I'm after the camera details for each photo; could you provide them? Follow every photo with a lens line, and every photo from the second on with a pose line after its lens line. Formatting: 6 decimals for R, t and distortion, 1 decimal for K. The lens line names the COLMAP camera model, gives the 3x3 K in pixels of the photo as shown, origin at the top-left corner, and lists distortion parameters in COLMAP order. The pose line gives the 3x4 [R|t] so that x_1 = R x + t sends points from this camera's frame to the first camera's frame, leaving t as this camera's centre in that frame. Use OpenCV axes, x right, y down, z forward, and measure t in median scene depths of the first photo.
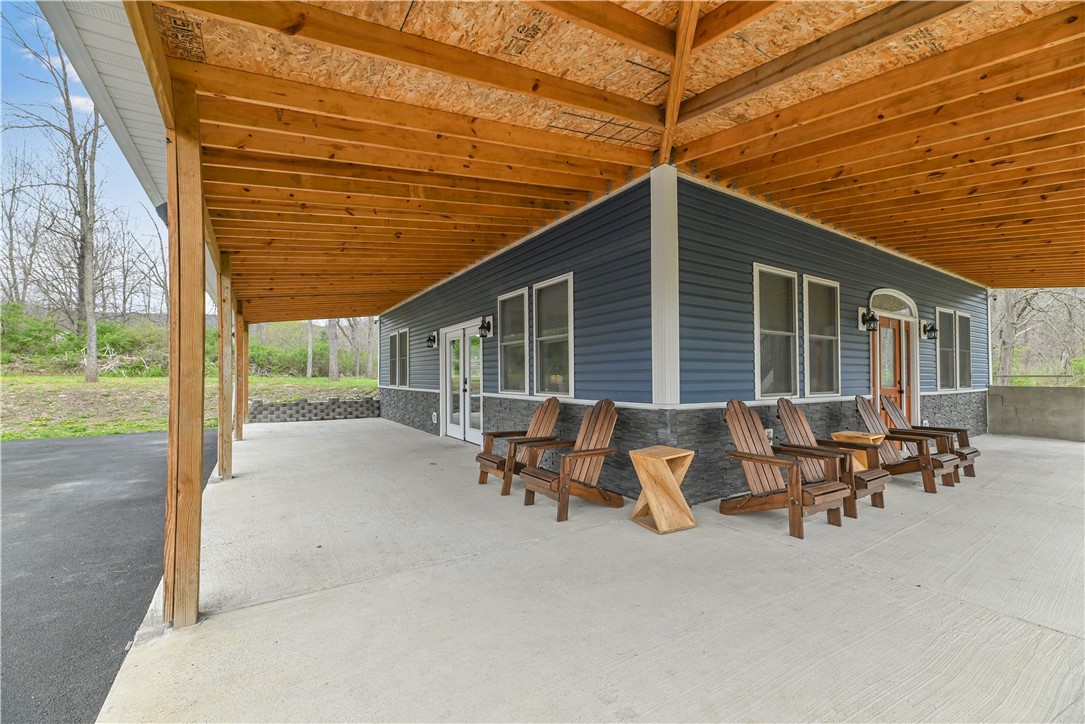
lens RADIAL K [[437.3, 0, 532.2], [0, 437.3, 369.0], [0, 0, 1]] dist [-0.004961, -0.000388]
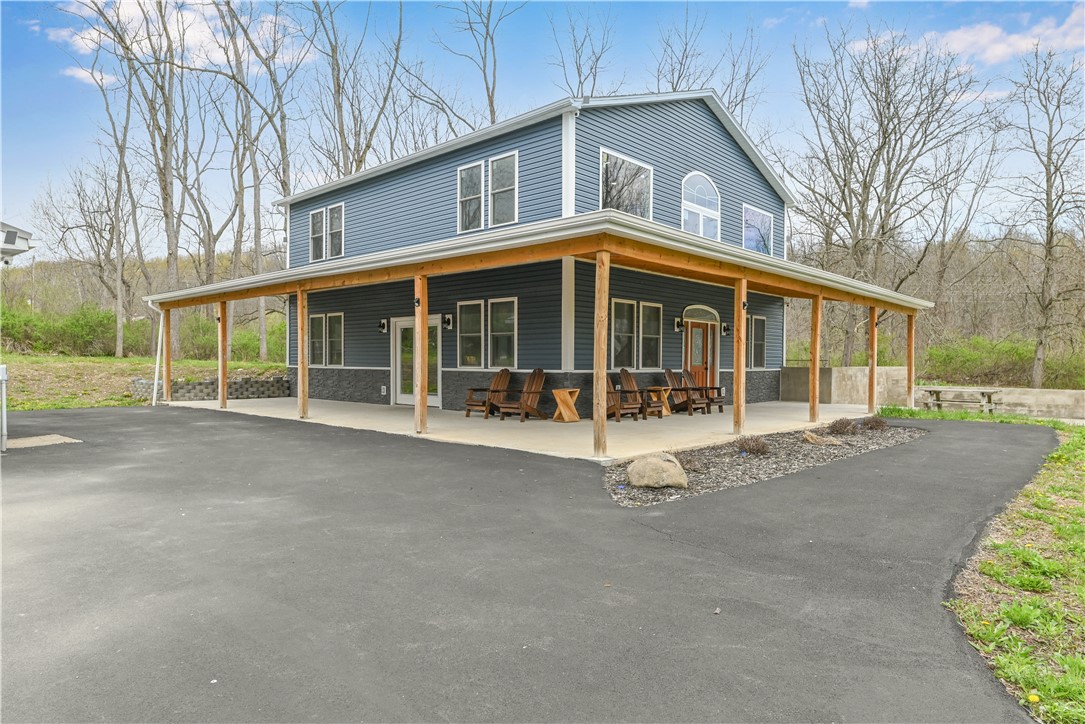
lens RADIAL K [[667.4, 0, 537.0], [0, 667.4, 375.2], [0, 0, 1]] dist [-0.002802, -0.001284]
pose [[0.964392, 0.002141, 0.264469, -0.463601], [-0.012468, 0.999223, 0.037376, -0.008780], [-0.264184, -0.039342, 0.963670, -1.388379]]
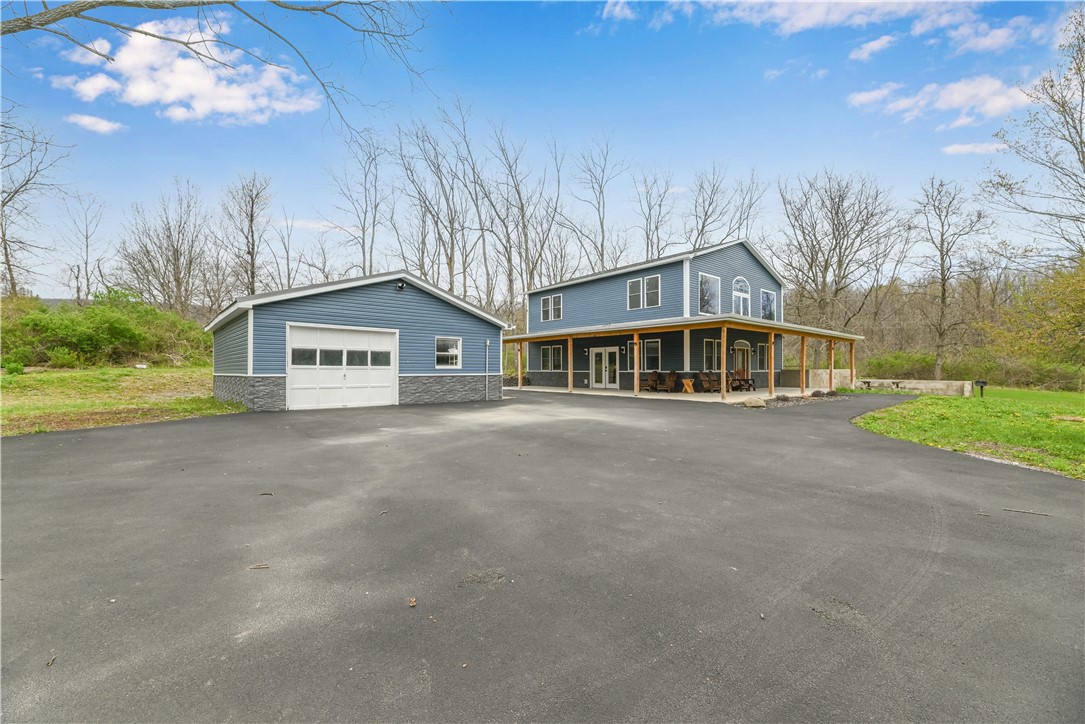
lens RADIAL K [[437.3, 0, 532.2], [0, 437.3, 369.0], [0, 0, 1]] dist [-0.004961, -0.000388]
pose [[0.991352, 0.000682, 0.131228, -1.357624], [-0.002978, 0.999846, 0.017300, -0.013556], [-0.131196, -0.017541, 0.991201, -2.386298]]
